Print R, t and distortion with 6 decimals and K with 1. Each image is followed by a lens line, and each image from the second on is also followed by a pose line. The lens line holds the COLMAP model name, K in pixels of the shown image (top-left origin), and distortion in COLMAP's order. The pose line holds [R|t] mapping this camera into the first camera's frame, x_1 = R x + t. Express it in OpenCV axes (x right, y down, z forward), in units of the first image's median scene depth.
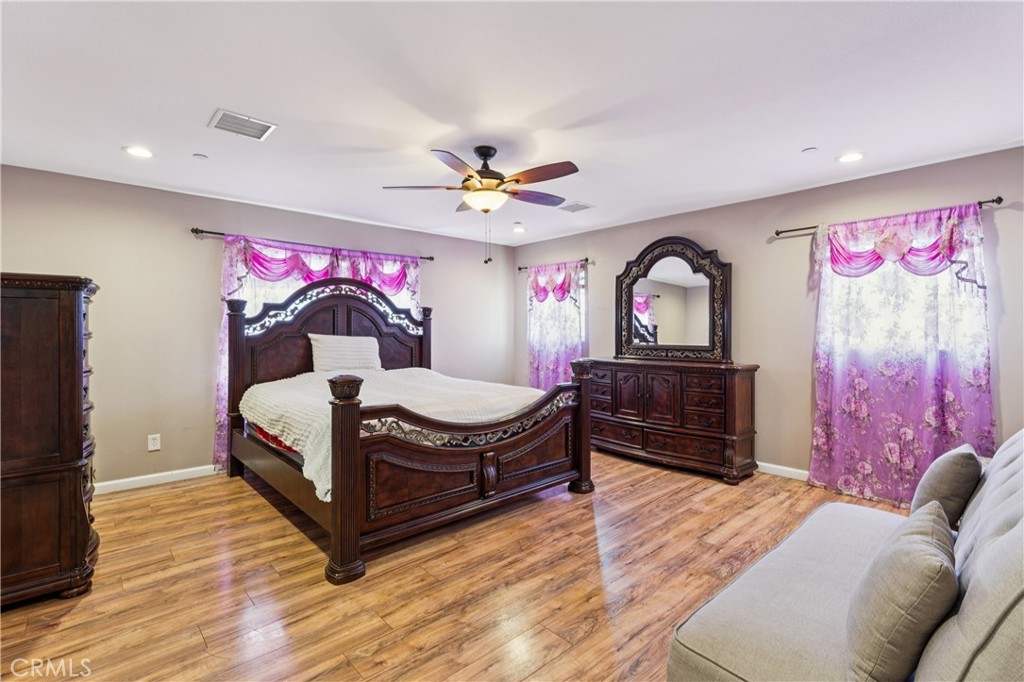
lens RADIAL K [[474.1, 0, 492.2], [0, 474.1, 326.6], [0, 0, 1]] dist [-0.003955, 0.001158]
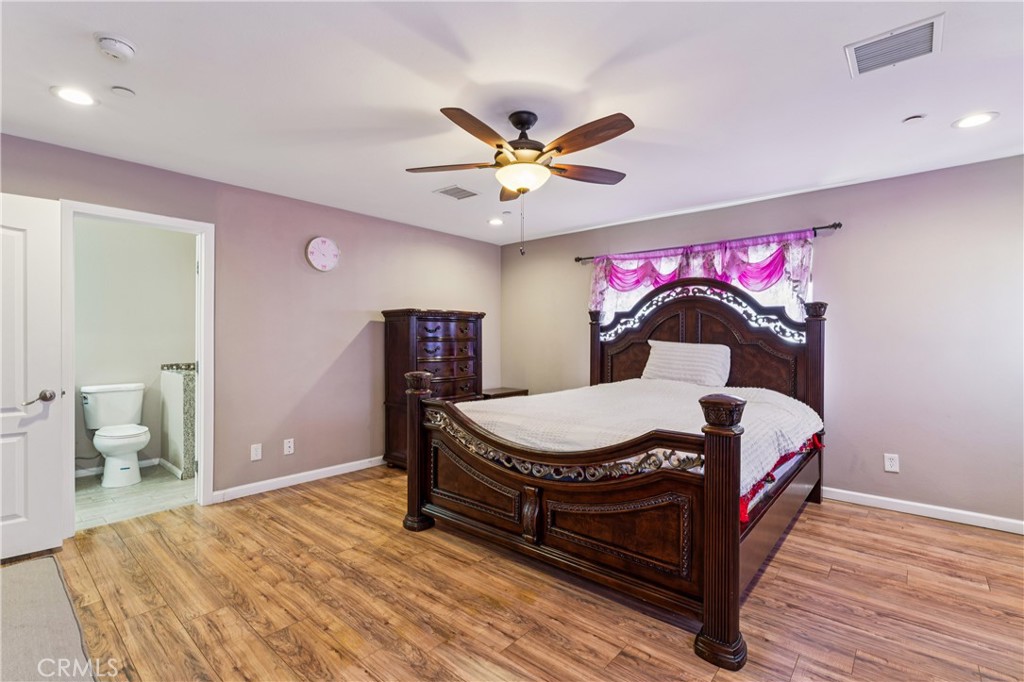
lens RADIAL K [[474.1, 0, 542.5], [0, 474.1, 337.5], [0, 0, 1]] dist [-0.003955, 0.001158]
pose [[0.150766, 0.001771, -0.988568, 0.579538], [0.005304, 0.999983, 0.002600, 0.005990], [0.988555, -0.005635, 0.150754, 0.652884]]
